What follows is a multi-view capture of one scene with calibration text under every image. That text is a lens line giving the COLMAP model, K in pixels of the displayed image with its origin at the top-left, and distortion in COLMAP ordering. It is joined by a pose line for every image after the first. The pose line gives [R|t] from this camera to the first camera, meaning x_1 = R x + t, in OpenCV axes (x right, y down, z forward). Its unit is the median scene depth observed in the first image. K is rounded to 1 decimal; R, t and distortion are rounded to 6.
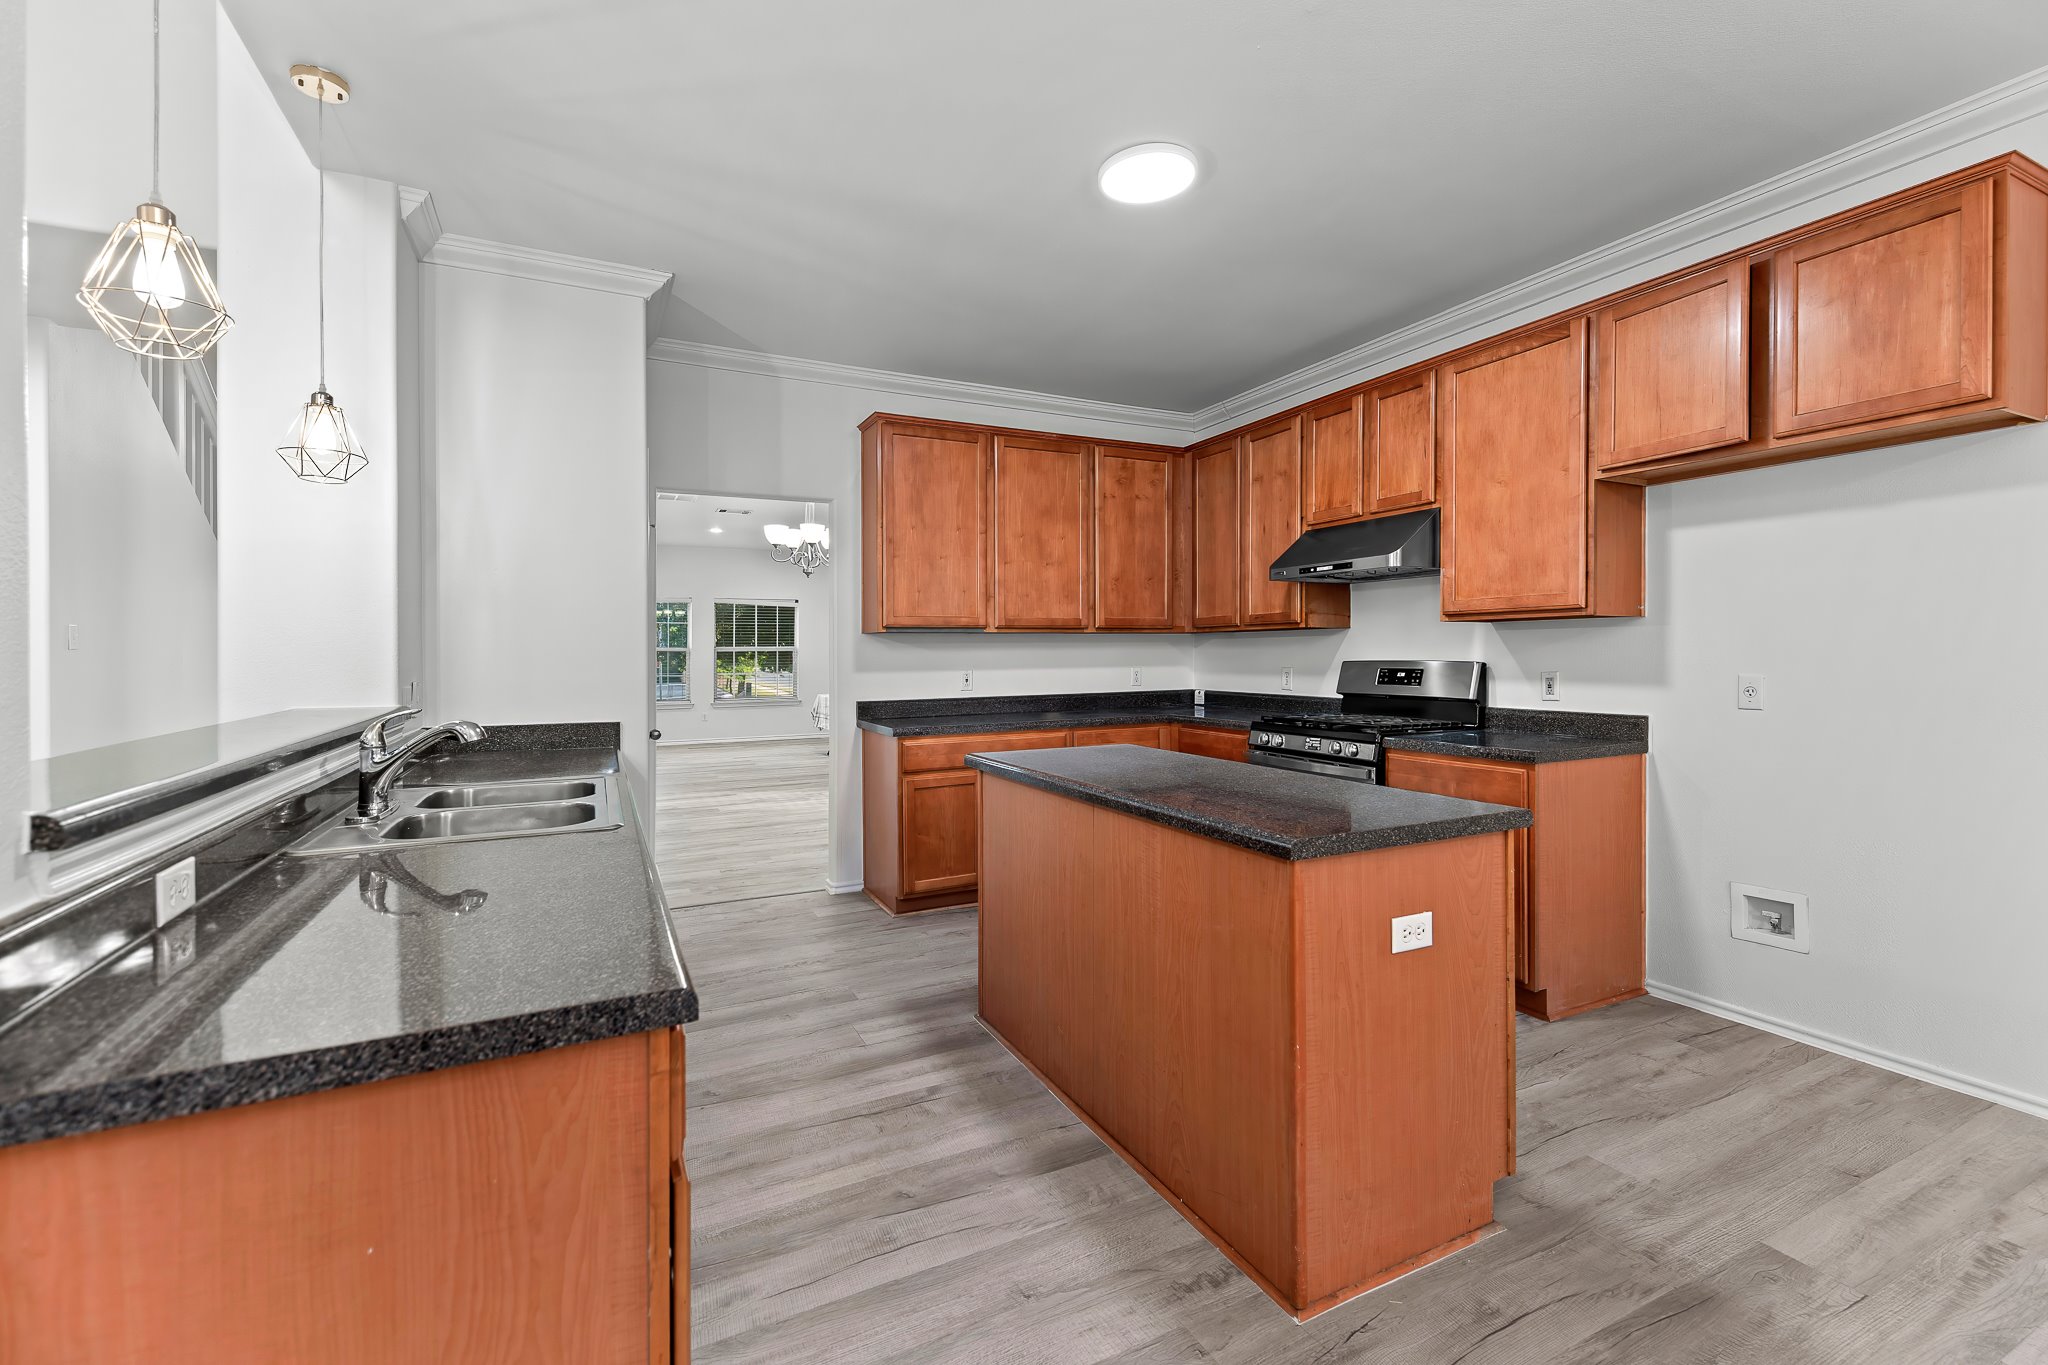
lens RADIAL K [[880.6, 0, 1021.8], [0, 880.6, 651.3], [0, 0, 1]] dist [0.001000, -0.000745]
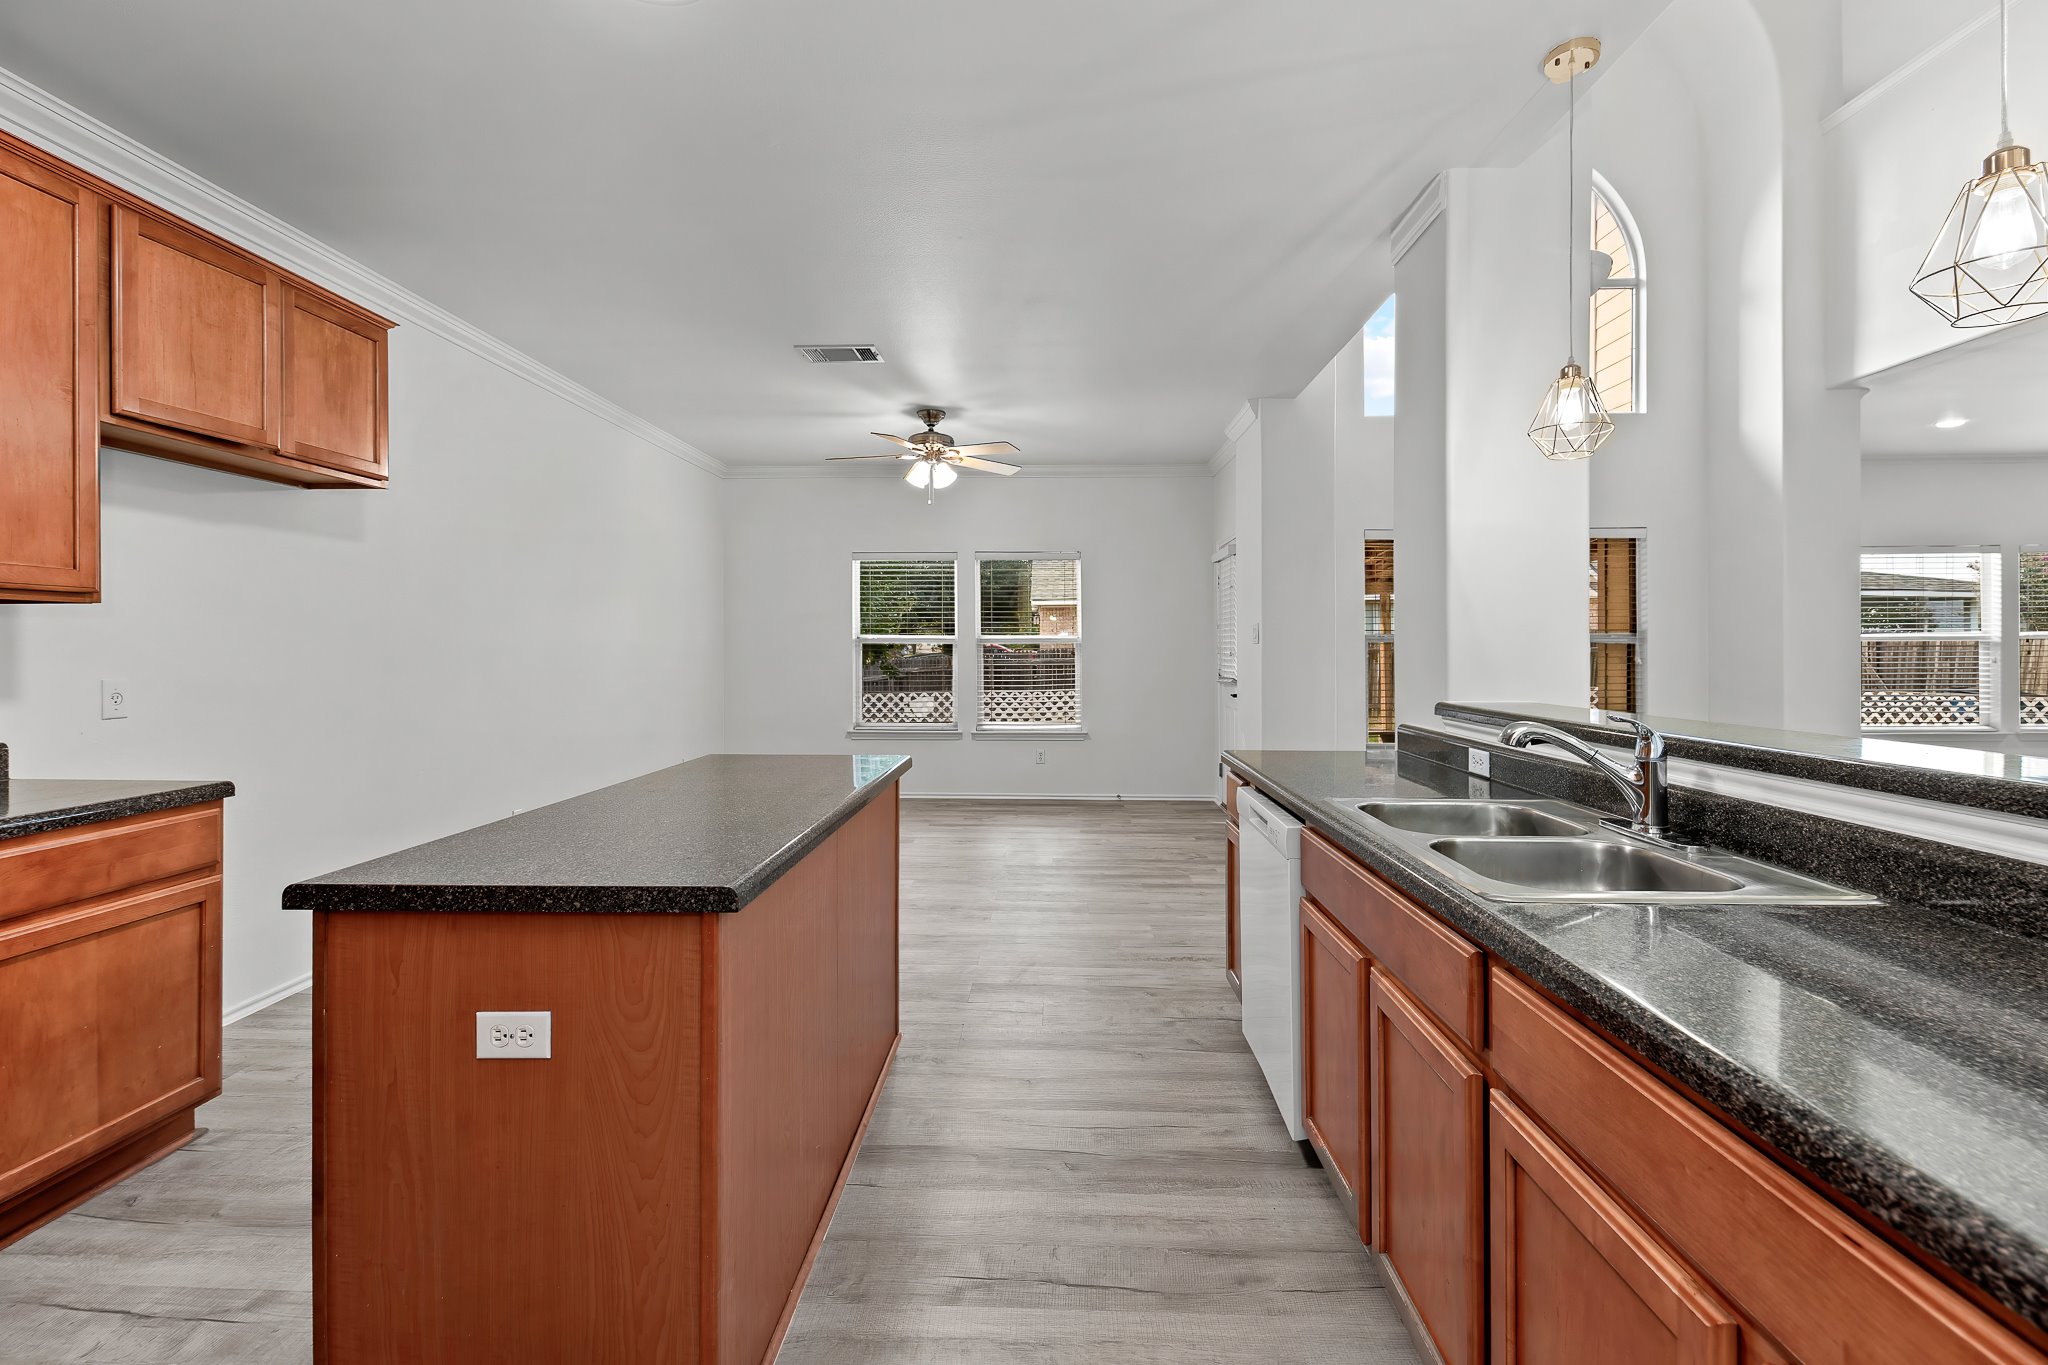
lens RADIAL K [[880.6, 0, 1021.8], [0, 880.6, 651.3], [0, 0, 1]] dist [0.001000, -0.000745]
pose [[-0.882790, 0.003969, 0.469751, -0.530245], [0.004647, 0.999989, 0.000284, 0.003616], [-0.469745, 0.002434, -0.882799, 1.785890]]
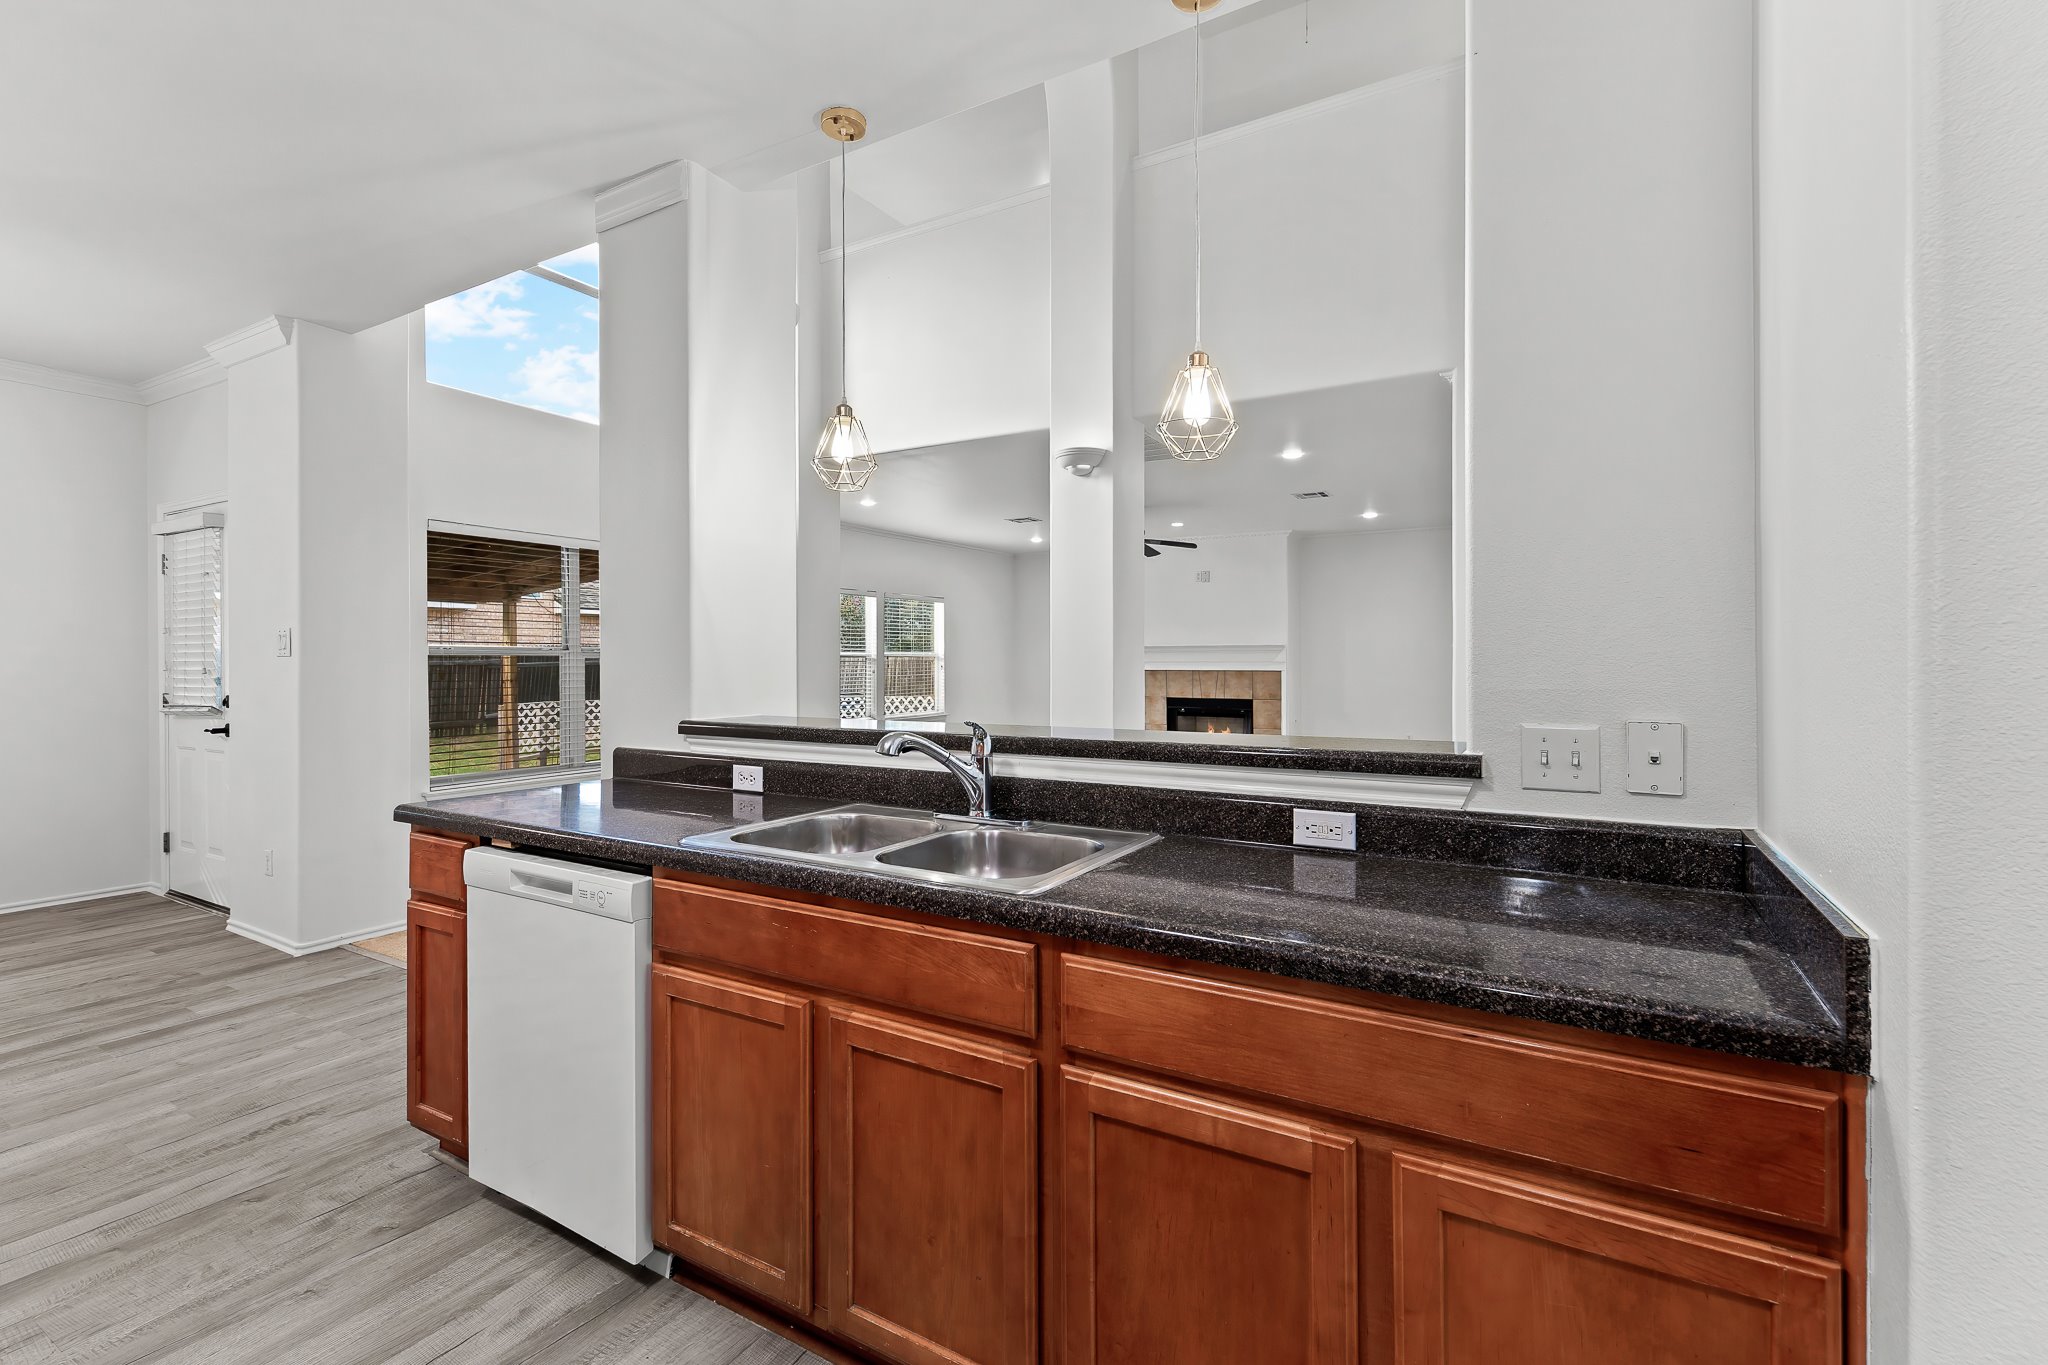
lens RADIAL K [[896.3, 0, 1028.9], [0, 896.3, 668.9], [0, 0, 1]] dist [0.029173, -0.015078]
pose [[-0.829376, 0.010391, -0.558594, -0.187171], [0.006139, 0.999936, 0.009486, 0.000803], [0.558657, 0.004438, -0.829387, 1.667993]]
